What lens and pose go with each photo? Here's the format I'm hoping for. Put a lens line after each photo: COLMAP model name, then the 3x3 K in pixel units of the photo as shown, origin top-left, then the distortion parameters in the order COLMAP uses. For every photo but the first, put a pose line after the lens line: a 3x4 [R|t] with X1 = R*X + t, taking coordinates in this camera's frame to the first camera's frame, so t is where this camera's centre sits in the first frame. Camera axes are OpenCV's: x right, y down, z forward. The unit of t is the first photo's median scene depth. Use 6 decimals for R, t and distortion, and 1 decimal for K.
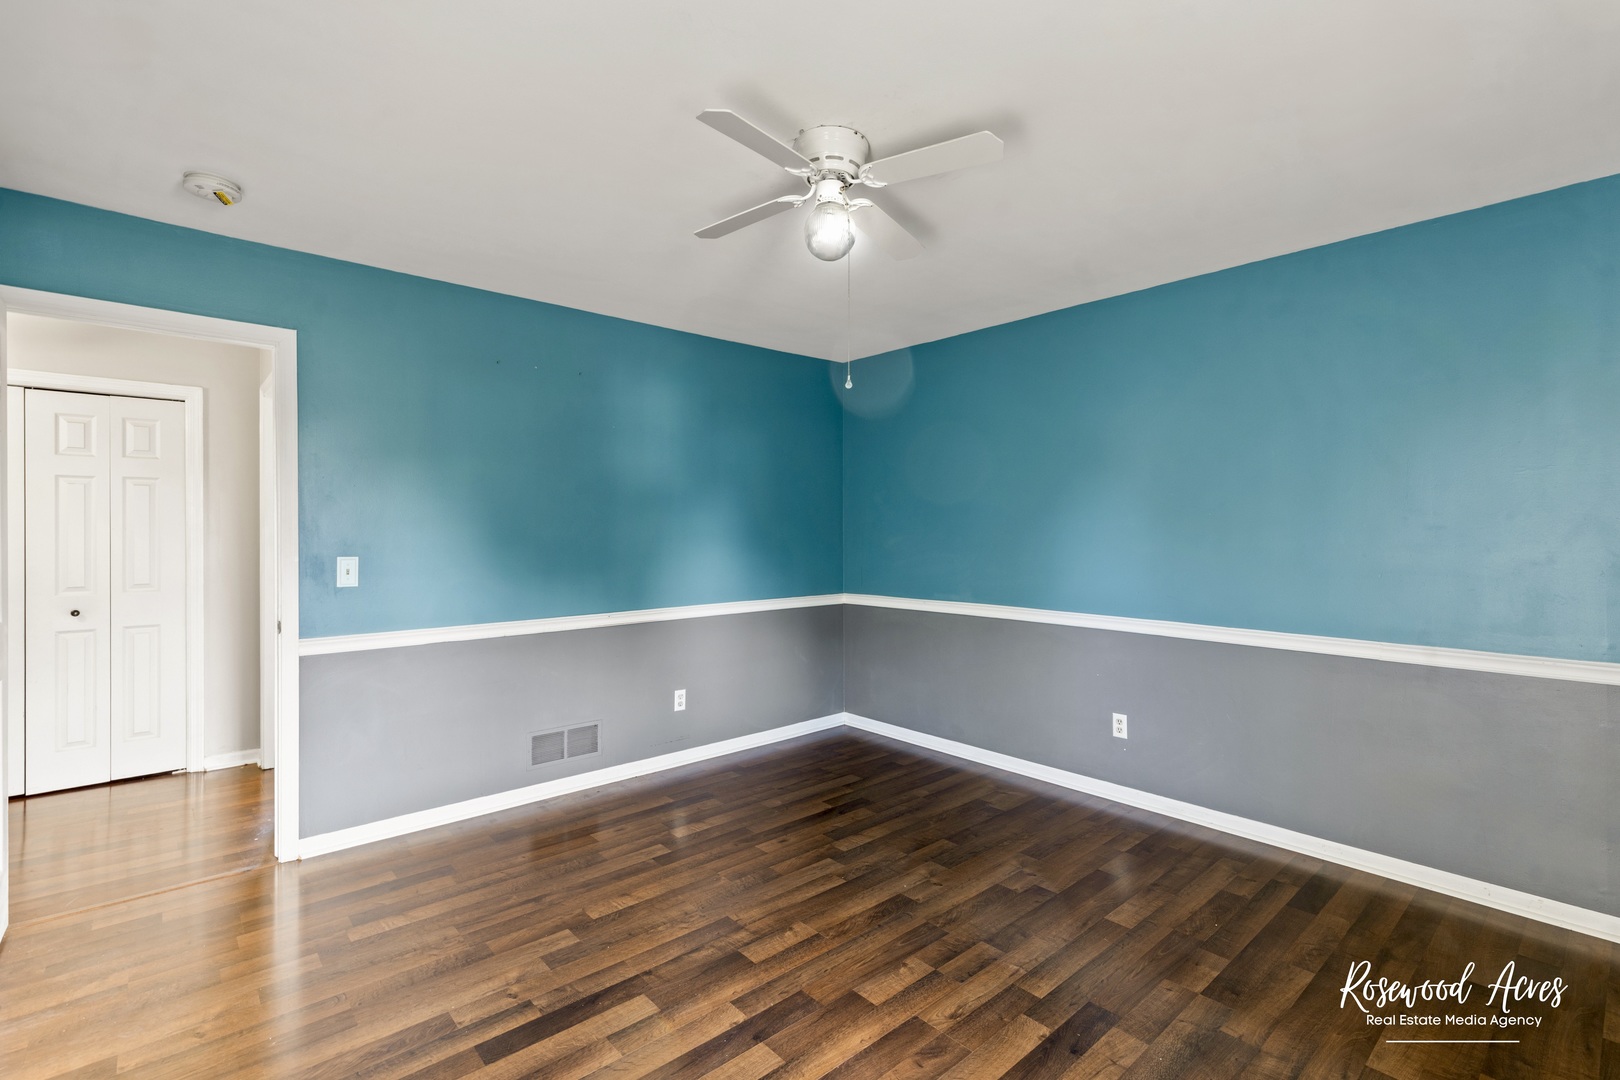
lens RADIAL K [[735.5, 0, 812.0], [0, 735.5, 535.2], [0, 0, 1]] dist [0.008604, -0.000205]
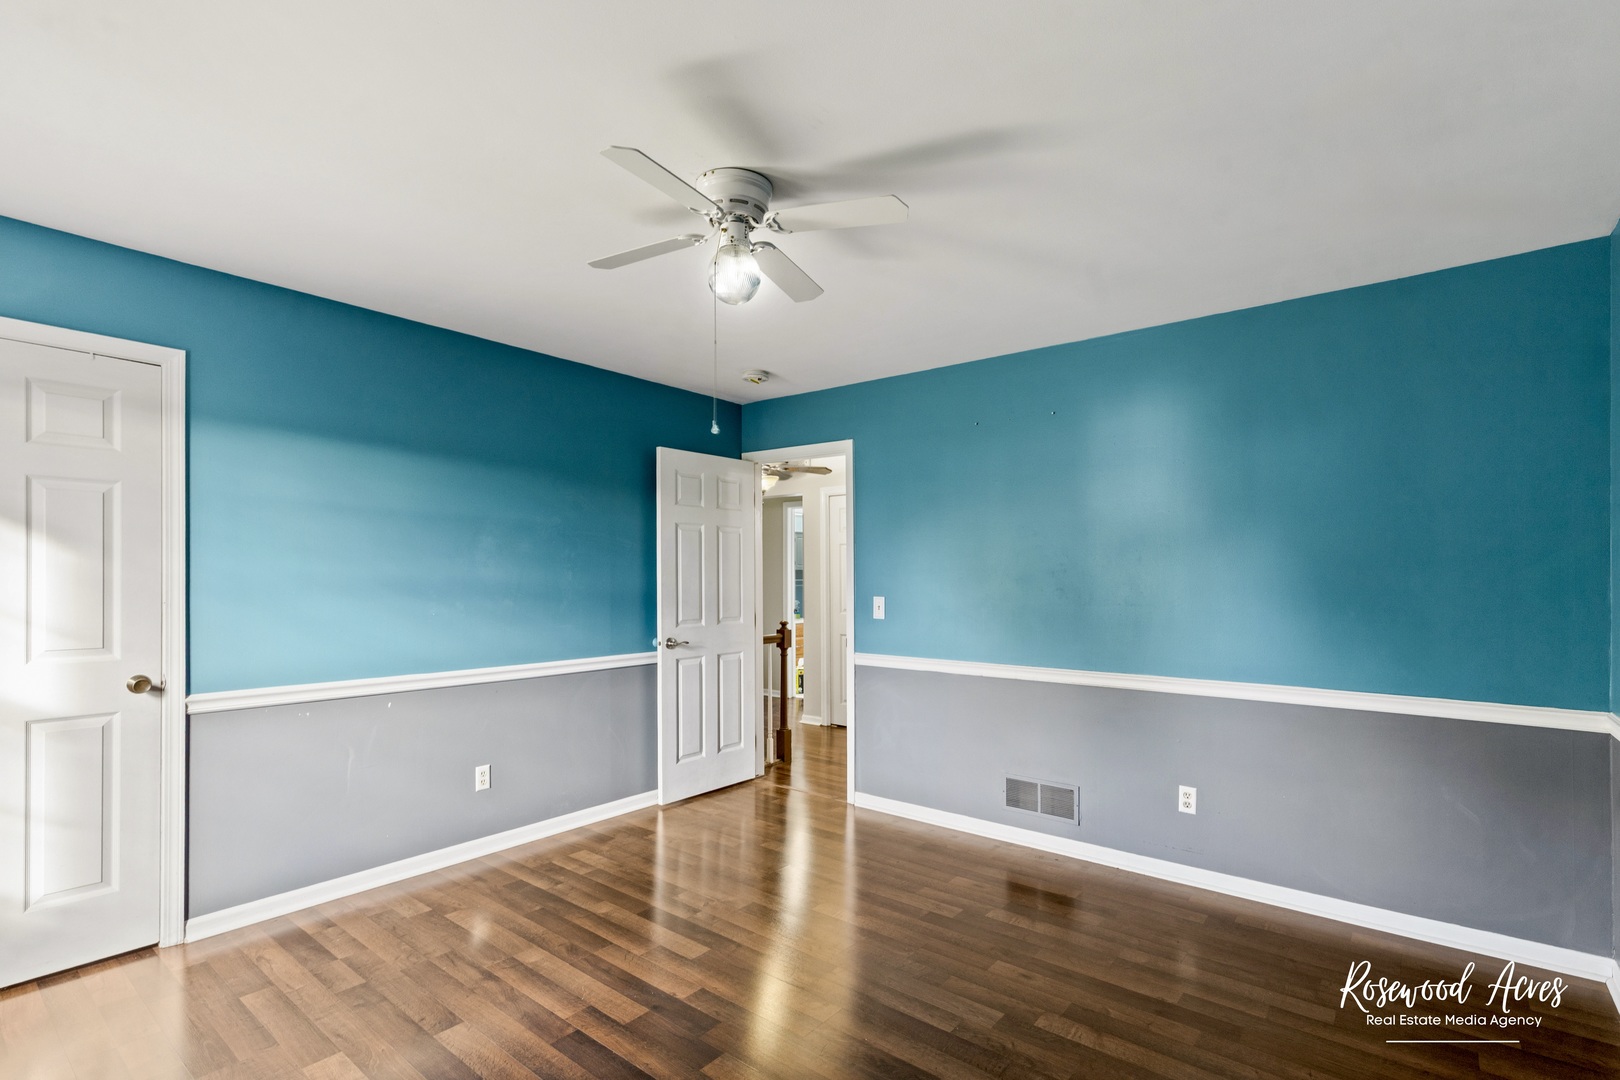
lens RADIAL K [[756.6, 0, 817.9], [0, 756.6, 574.5], [0, 0, 1]] dist [0.012353, 0.000056]
pose [[0.175195, -0.001564, -0.984532, 0.858058], [-0.012382, 0.999916, -0.003792, -0.005575], [0.984456, 0.012855, 0.175161, 0.762840]]
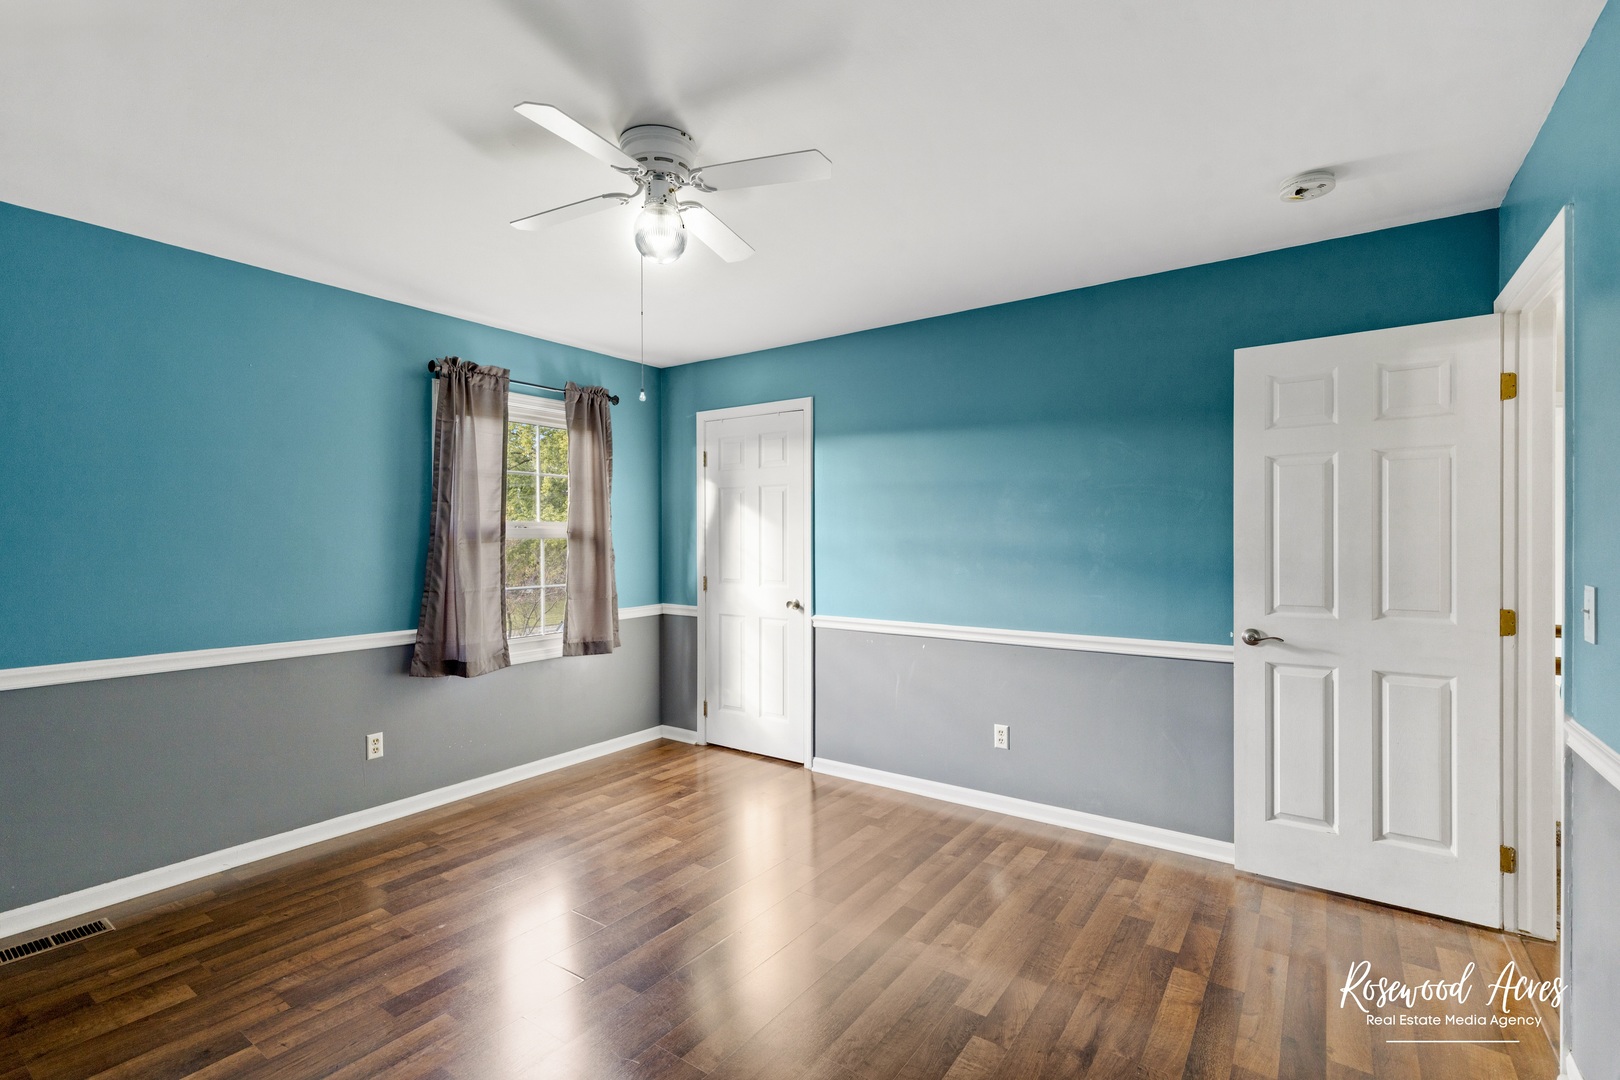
lens RADIAL K [[737.0, 0, 811.5], [0, 737.0, 543.6], [0, 0, 1]] dist [0.007773, 0.000042]
pose [[-0.971799, 0.004913, -0.235759, 0.052437], [0.001029, 0.999862, 0.016594, -0.013403], [0.235808, 0.015884, -0.971670, 1.648232]]
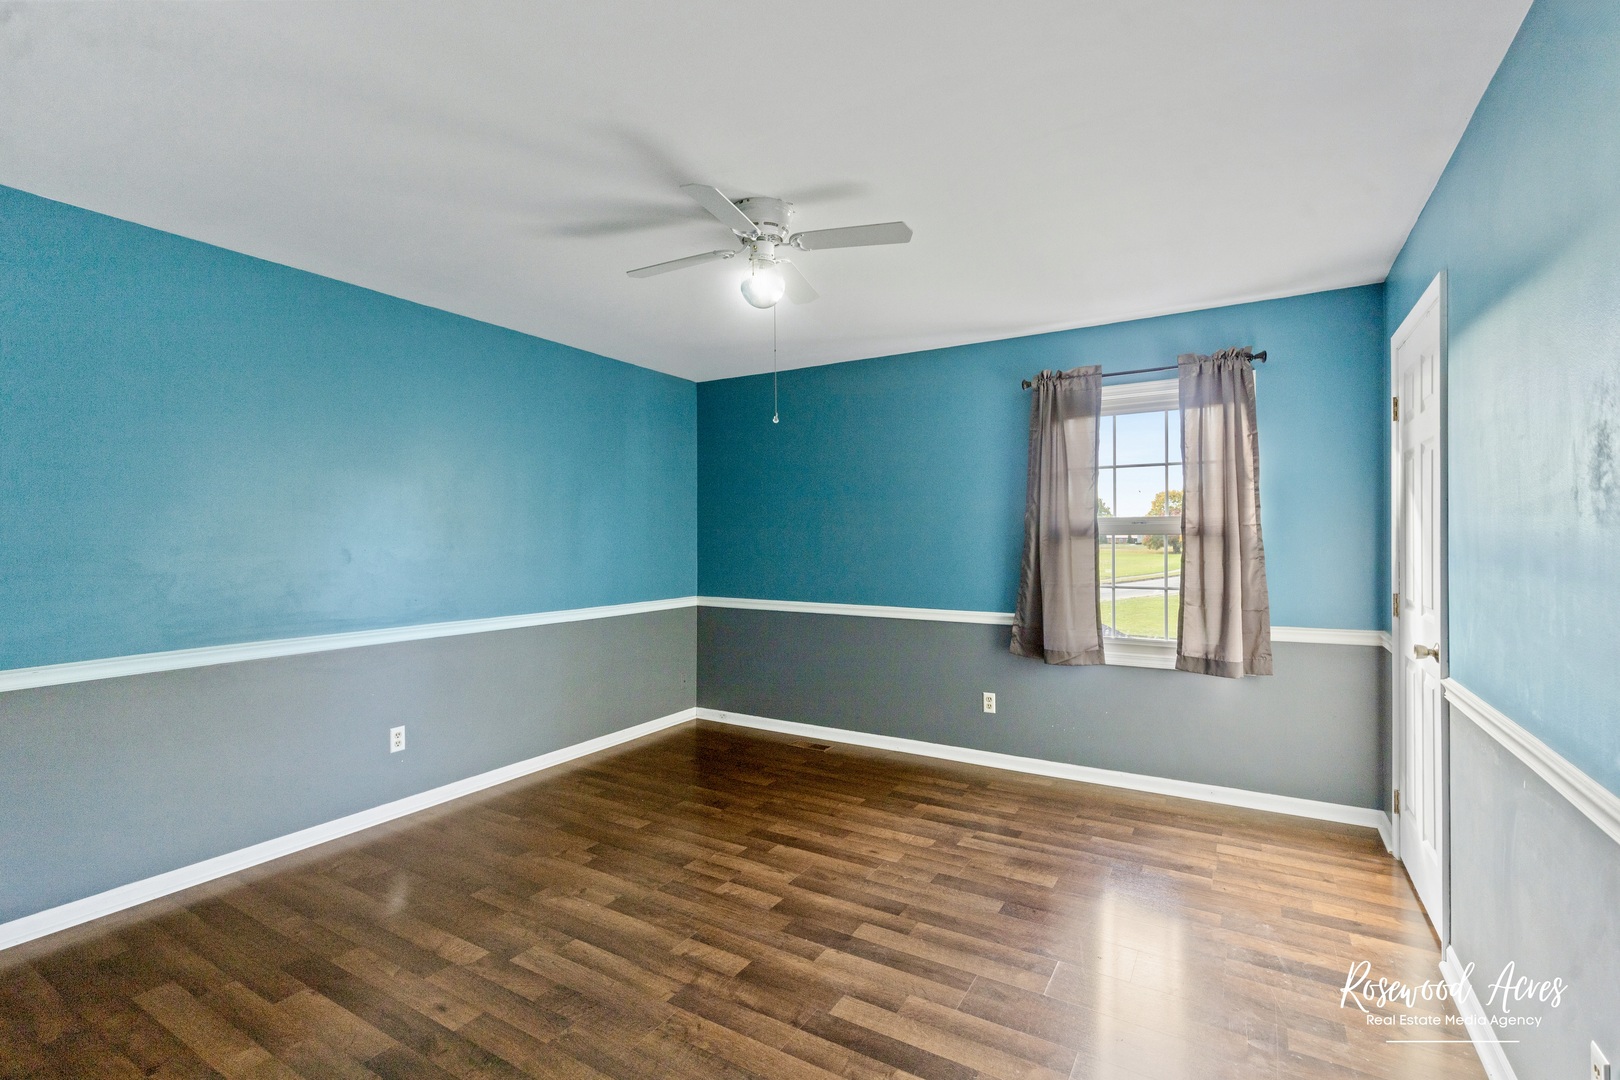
lens RADIAL K [[735.5, 0, 812.0], [0, 735.5, 535.2], [0, 0, 1]] dist [0.008604, -0.000205]
pose [[-0.302920, 0.005438, 0.953000, -0.926061], [0.011134, 0.999936, -0.002166, -0.002837], [-0.952951, 0.009955, -0.302961, 1.055238]]
